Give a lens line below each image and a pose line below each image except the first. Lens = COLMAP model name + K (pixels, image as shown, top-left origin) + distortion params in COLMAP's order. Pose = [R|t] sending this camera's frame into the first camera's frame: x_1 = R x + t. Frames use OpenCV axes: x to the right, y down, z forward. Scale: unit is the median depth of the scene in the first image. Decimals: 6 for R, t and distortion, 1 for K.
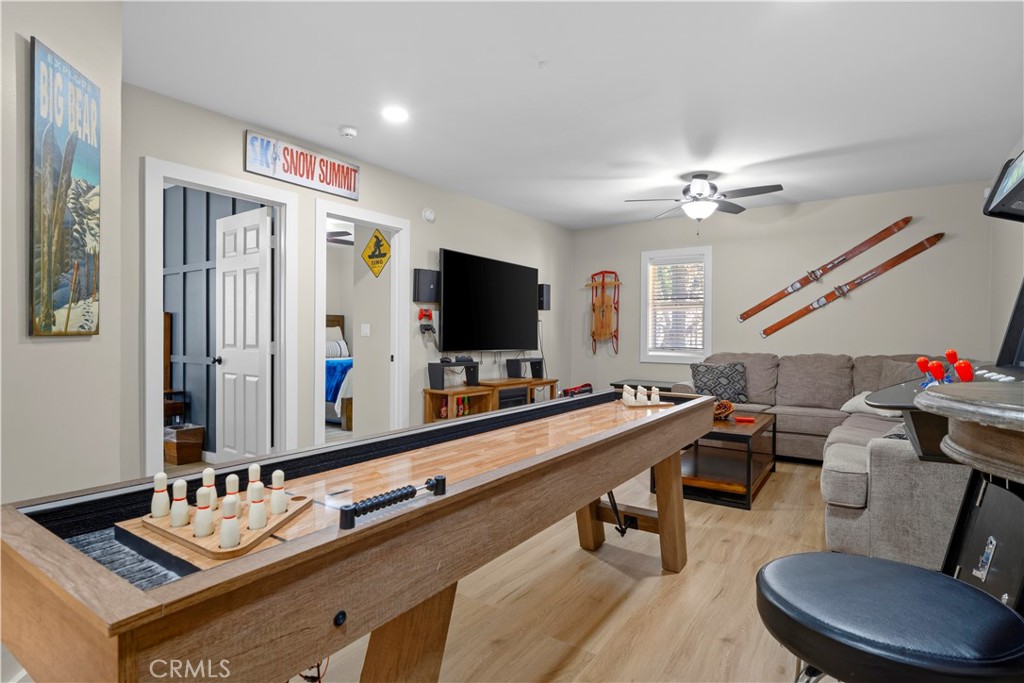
lens RADIAL K [[526.2, 0, 506.4], [0, 526.2, 335.6], [0, 0, 1]] dist [-0.002707, 0.000953]
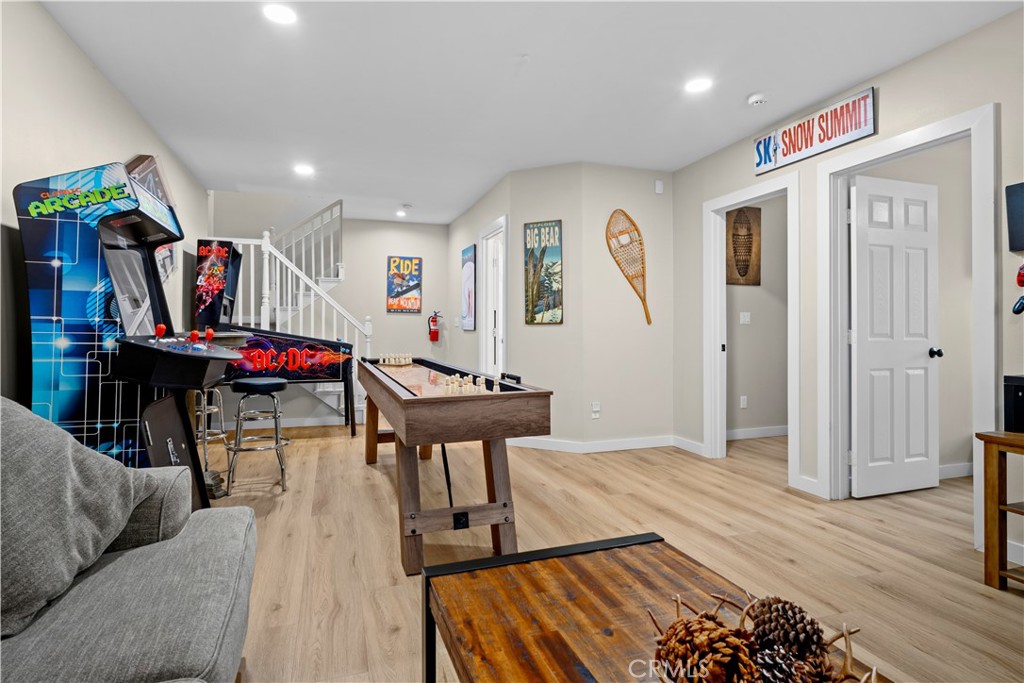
lens RADIAL K [[526.2, 0, 503.3], [0, 526.2, 321.9], [0, 0, 1]] dist [-0.002707, 0.000953]
pose [[-0.597452, -0.015851, -0.801748, 0.980768], [-0.005535, 0.999862, -0.015644, 0.022207], [0.801886, -0.004909, -0.597457, 1.699325]]
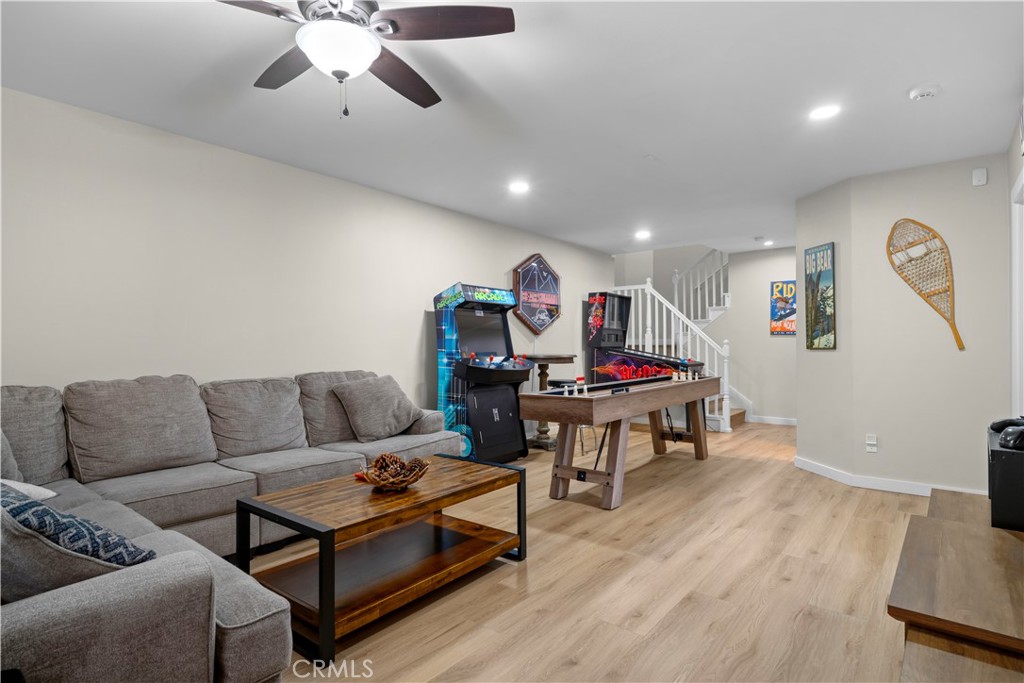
lens RADIAL K [[526.2, 0, 520.7], [0, 526.2, 343.4], [0, 0, 1]] dist [-0.002707, 0.000953]
pose [[-0.998216, -0.002254, 0.059672, 0.345957], [-0.002200, 0.999997, 0.000970, -0.019517], [-0.059674, 0.000837, -0.998218, 2.602439]]
